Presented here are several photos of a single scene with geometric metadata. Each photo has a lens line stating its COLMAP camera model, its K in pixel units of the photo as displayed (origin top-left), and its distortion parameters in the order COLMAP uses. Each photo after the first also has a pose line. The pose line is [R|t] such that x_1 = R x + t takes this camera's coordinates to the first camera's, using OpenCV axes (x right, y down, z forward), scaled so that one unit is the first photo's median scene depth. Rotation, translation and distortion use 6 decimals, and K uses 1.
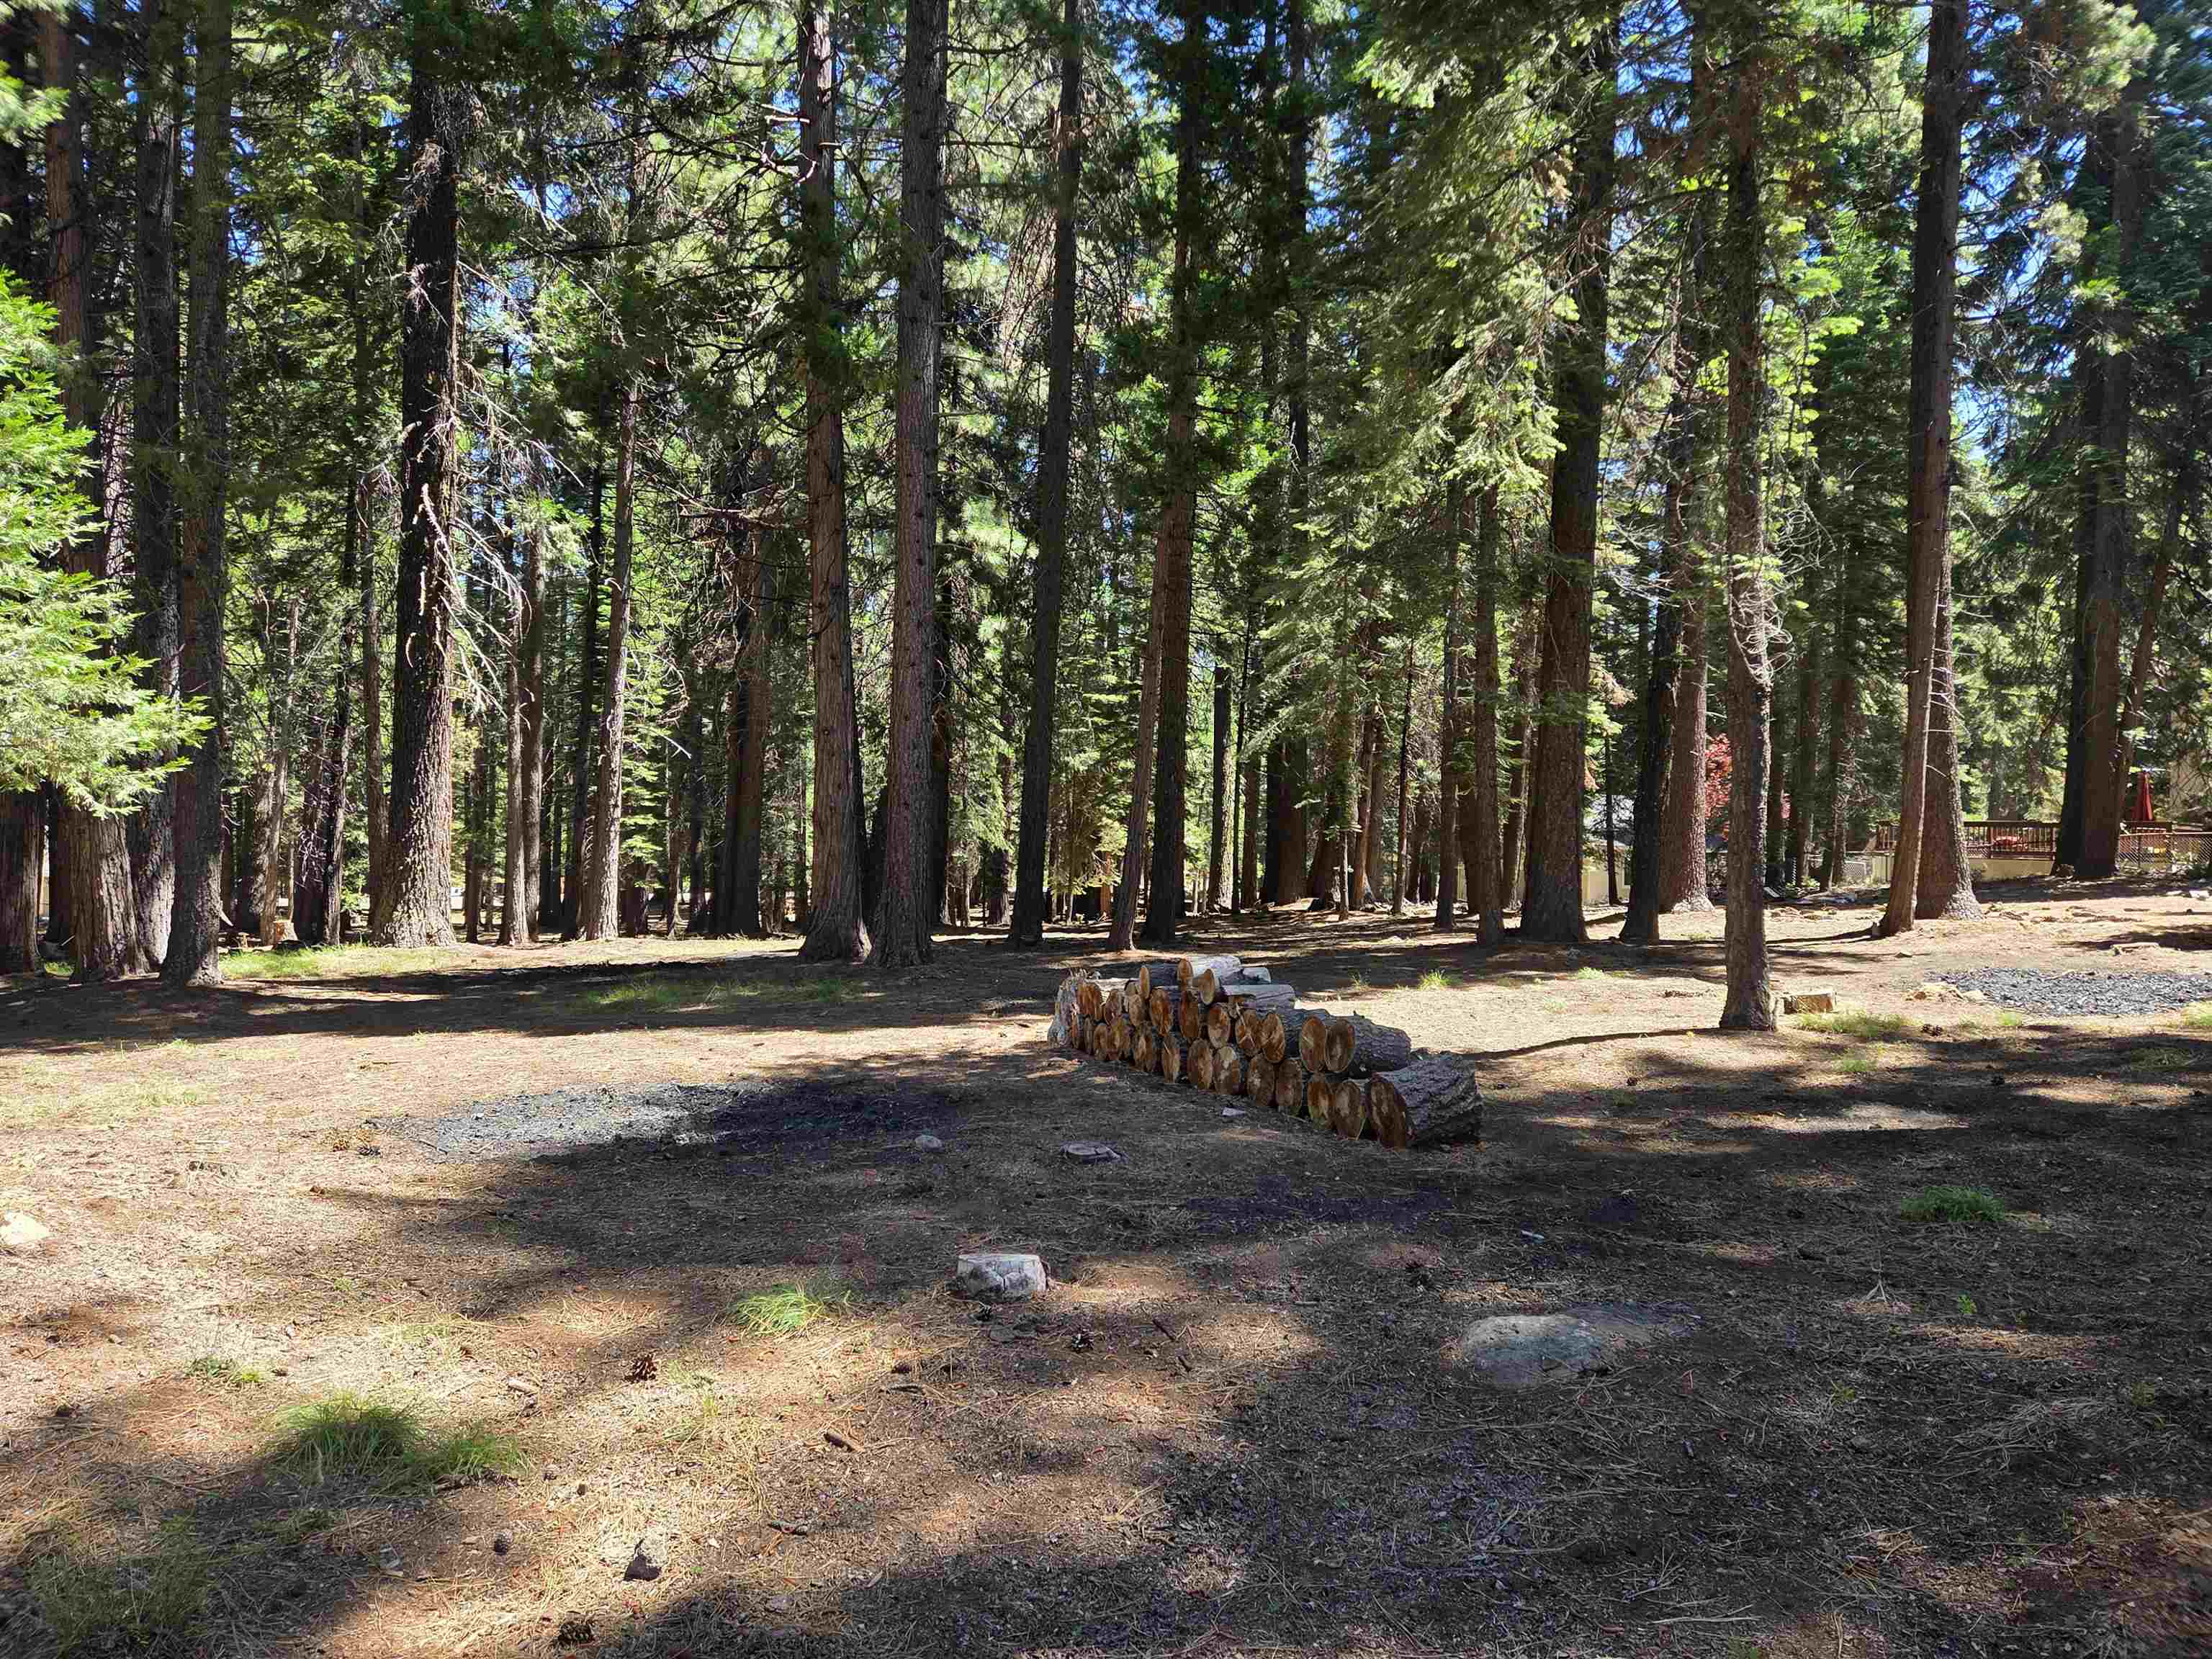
lens RADIAL K [[1502.6, 0, 1120.0], [0, 1502.6, 827.1], [0, 0, 1]] dist [0.077346, -0.067770]
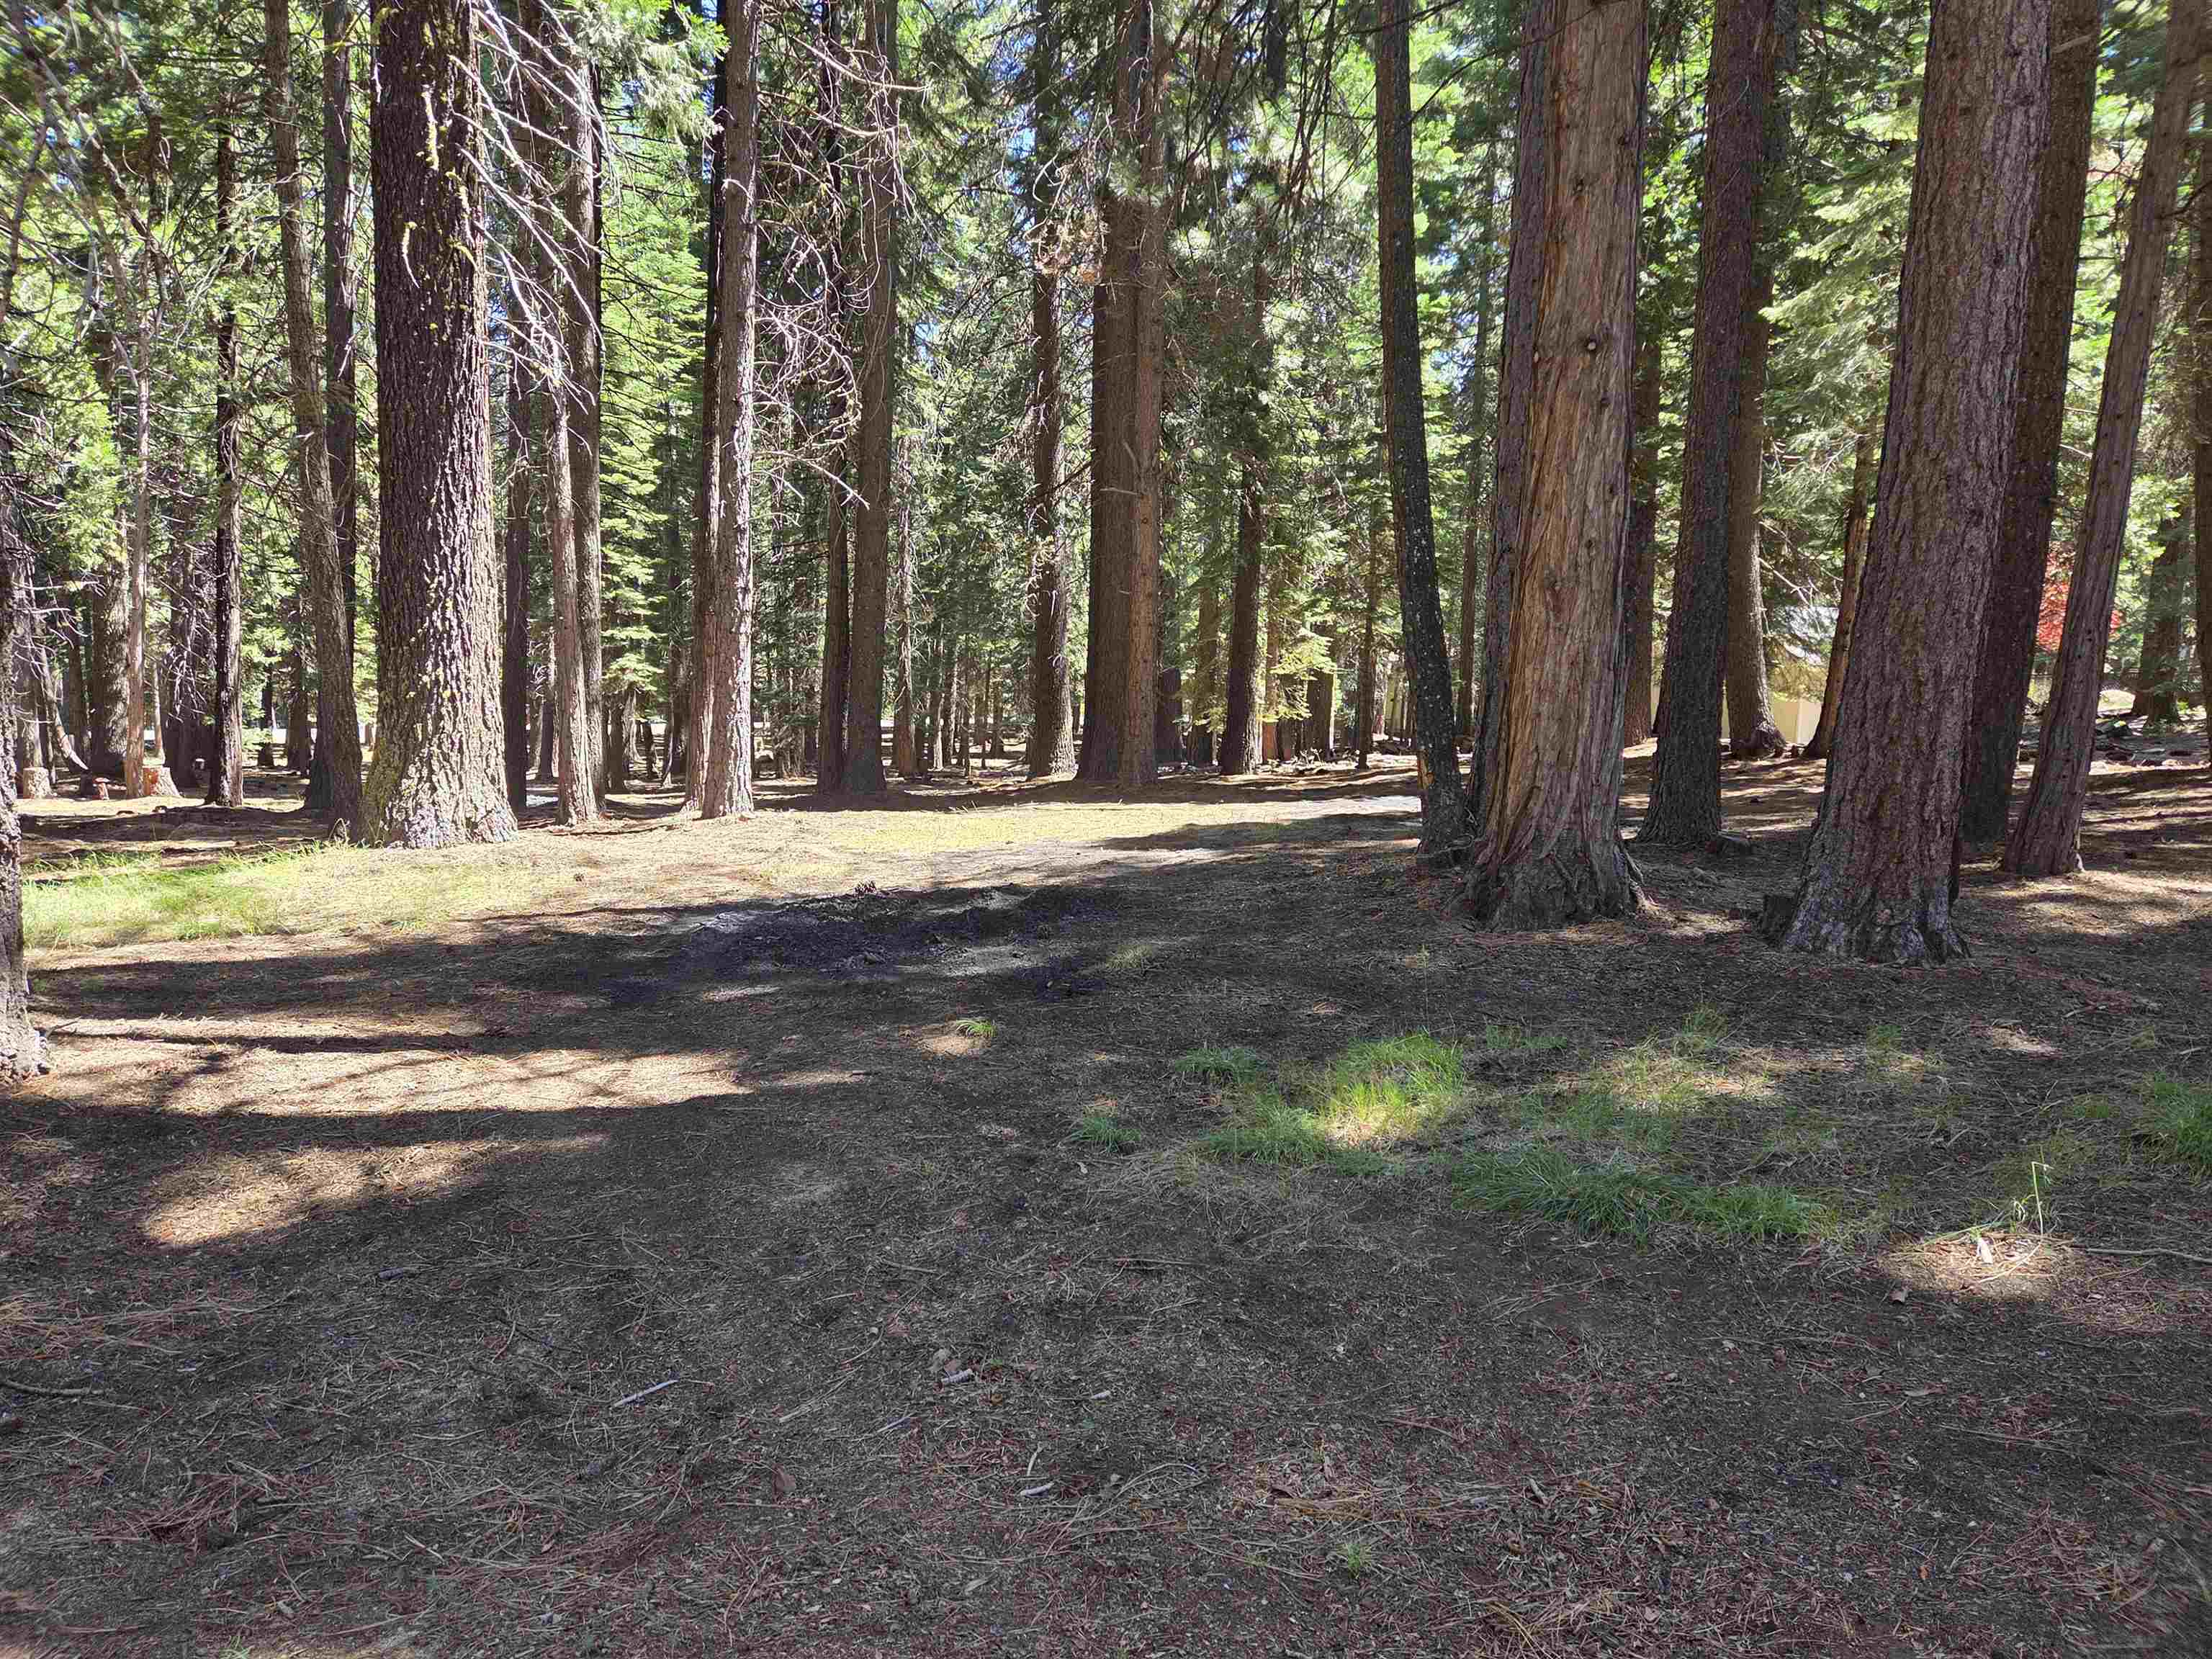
lens RADIAL K [[1506.3, 0, 1105.7], [0, 1506.3, 803.7], [0, 0, 1]] dist [0.074383, -0.058243]
pose [[0.998256, -0.005315, 0.058793, -0.227463], [-0.000454, 0.995218, 0.097681, 0.011047], [-0.059031, -0.097537, 0.993480, 0.398134]]
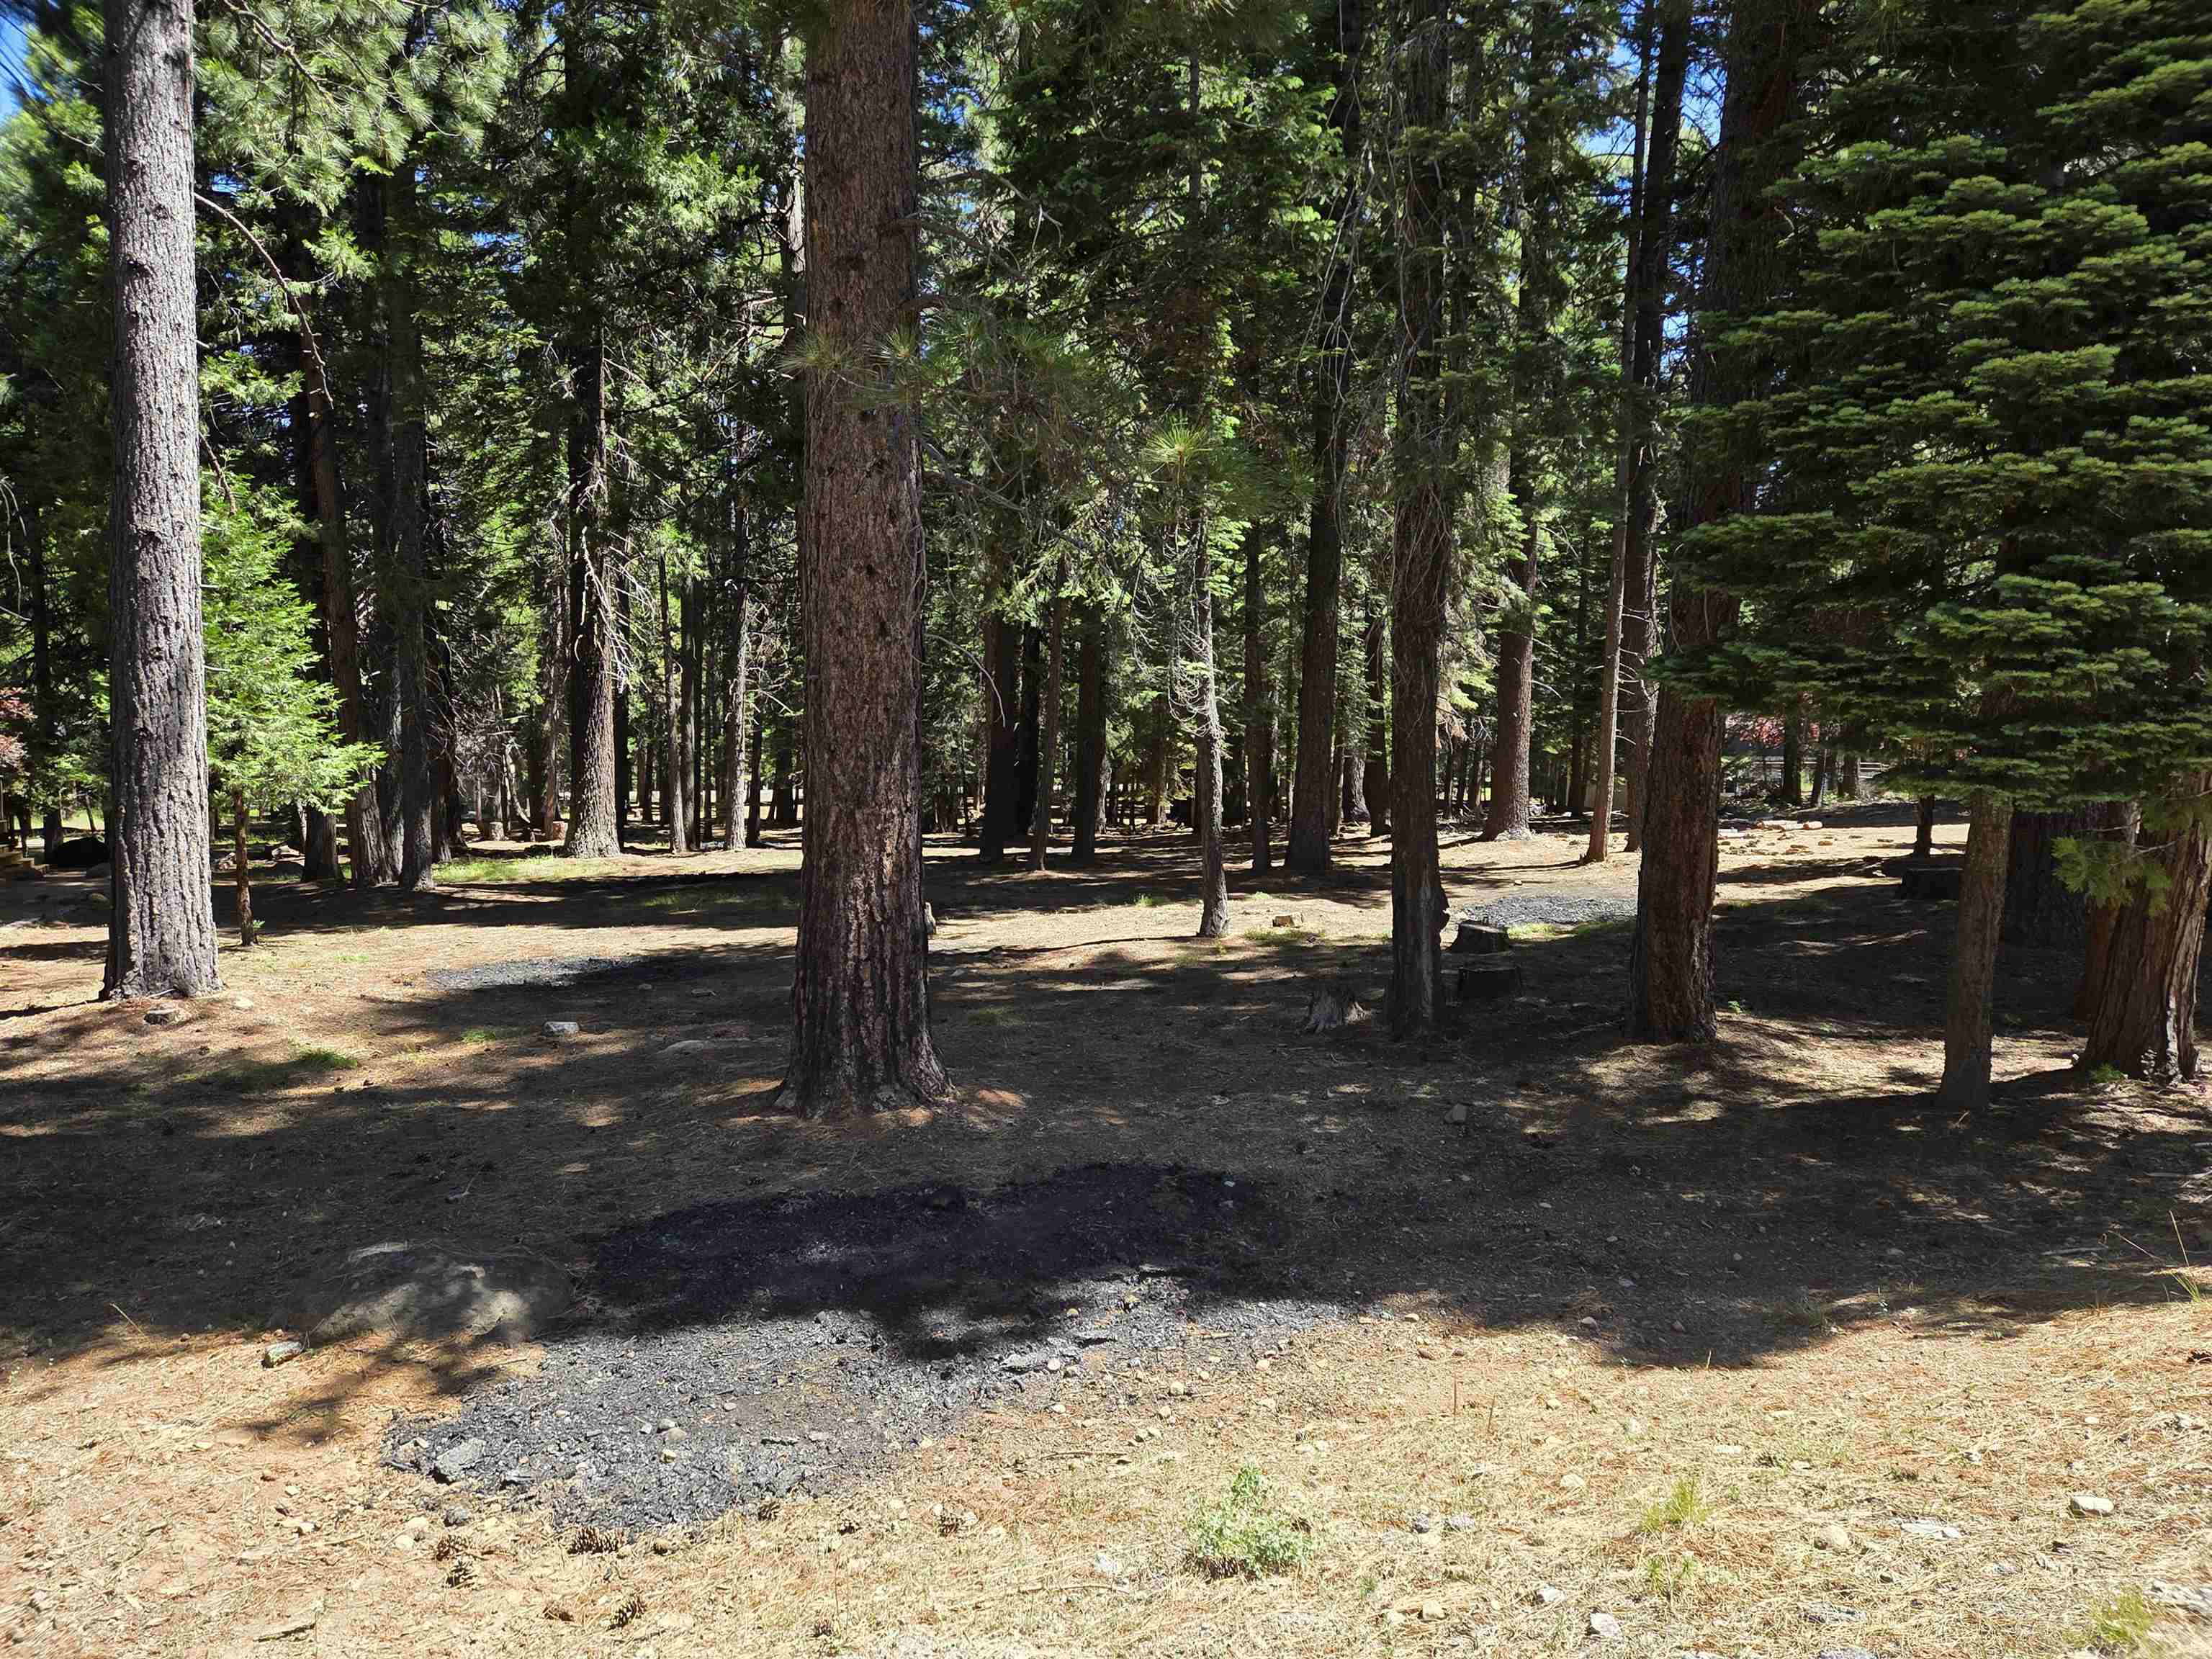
lens RADIAL K [[1502.6, 0, 1120.0], [0, 1502.6, 827.1], [0, 0, 1]] dist [0.077346, -0.067770]
pose [[0.983360, 0.006109, -0.181565, 0.238479], [0.007837, 0.997077, 0.075995, -0.045474], [0.181499, -0.076154, 0.980438, -0.250220]]
